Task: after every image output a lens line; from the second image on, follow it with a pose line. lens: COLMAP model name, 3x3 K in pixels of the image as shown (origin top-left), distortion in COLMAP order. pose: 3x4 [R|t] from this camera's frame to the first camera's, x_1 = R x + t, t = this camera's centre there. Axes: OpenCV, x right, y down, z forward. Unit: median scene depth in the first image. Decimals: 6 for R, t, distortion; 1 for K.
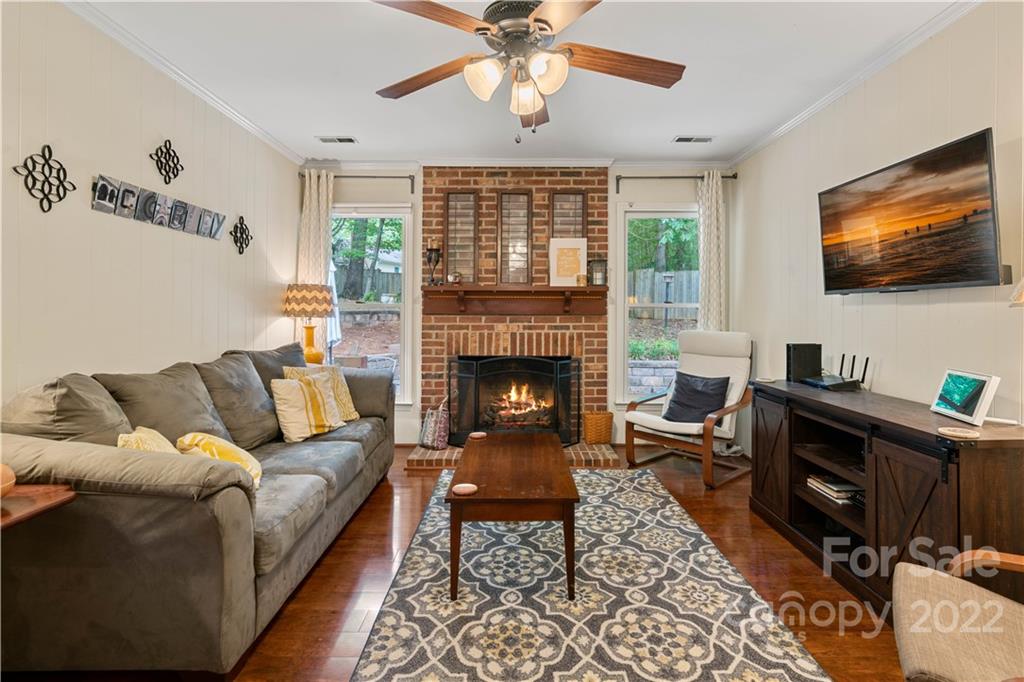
lens RADIAL K [[492.9, 0, 445.8], [0, 492.9, 319.2], [0, 0, 1]] dist [-0.012703, 0.001225]
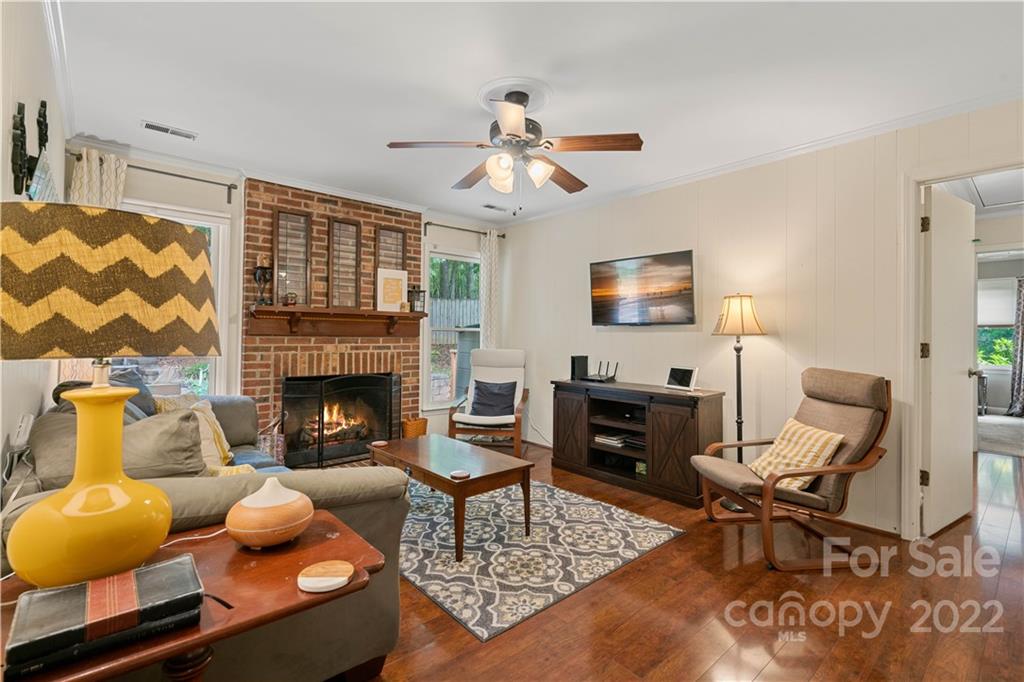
lens RADIAL K [[469.0, 0, 512.1], [0, 469.0, 334.7], [0, 0, 1]] dist [0.000369, 0.000231]
pose [[0.752312, 0.007420, 0.658765, -0.255566], [-0.000194, 0.999939, -0.011042, -0.000757], [-0.658806, 0.008179, 0.752268, -0.003768]]
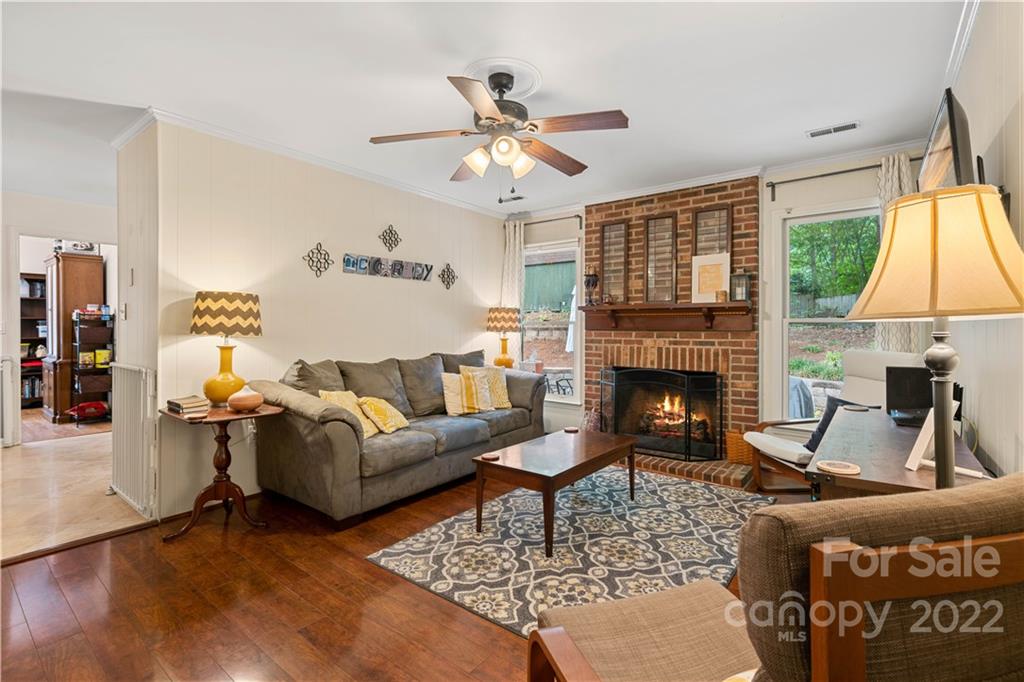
lens RADIAL K [[466.2, 0, 513.0], [0, 466.2, 335.2], [0, 0, 1]] dist [-0.016873, 0.000181]
pose [[0.790062, 0.009444, -0.612954, 0.509581], [-0.009297, 0.999951, 0.003423, 0.000499], [0.612956, 0.002994, 0.790111, 0.002261]]
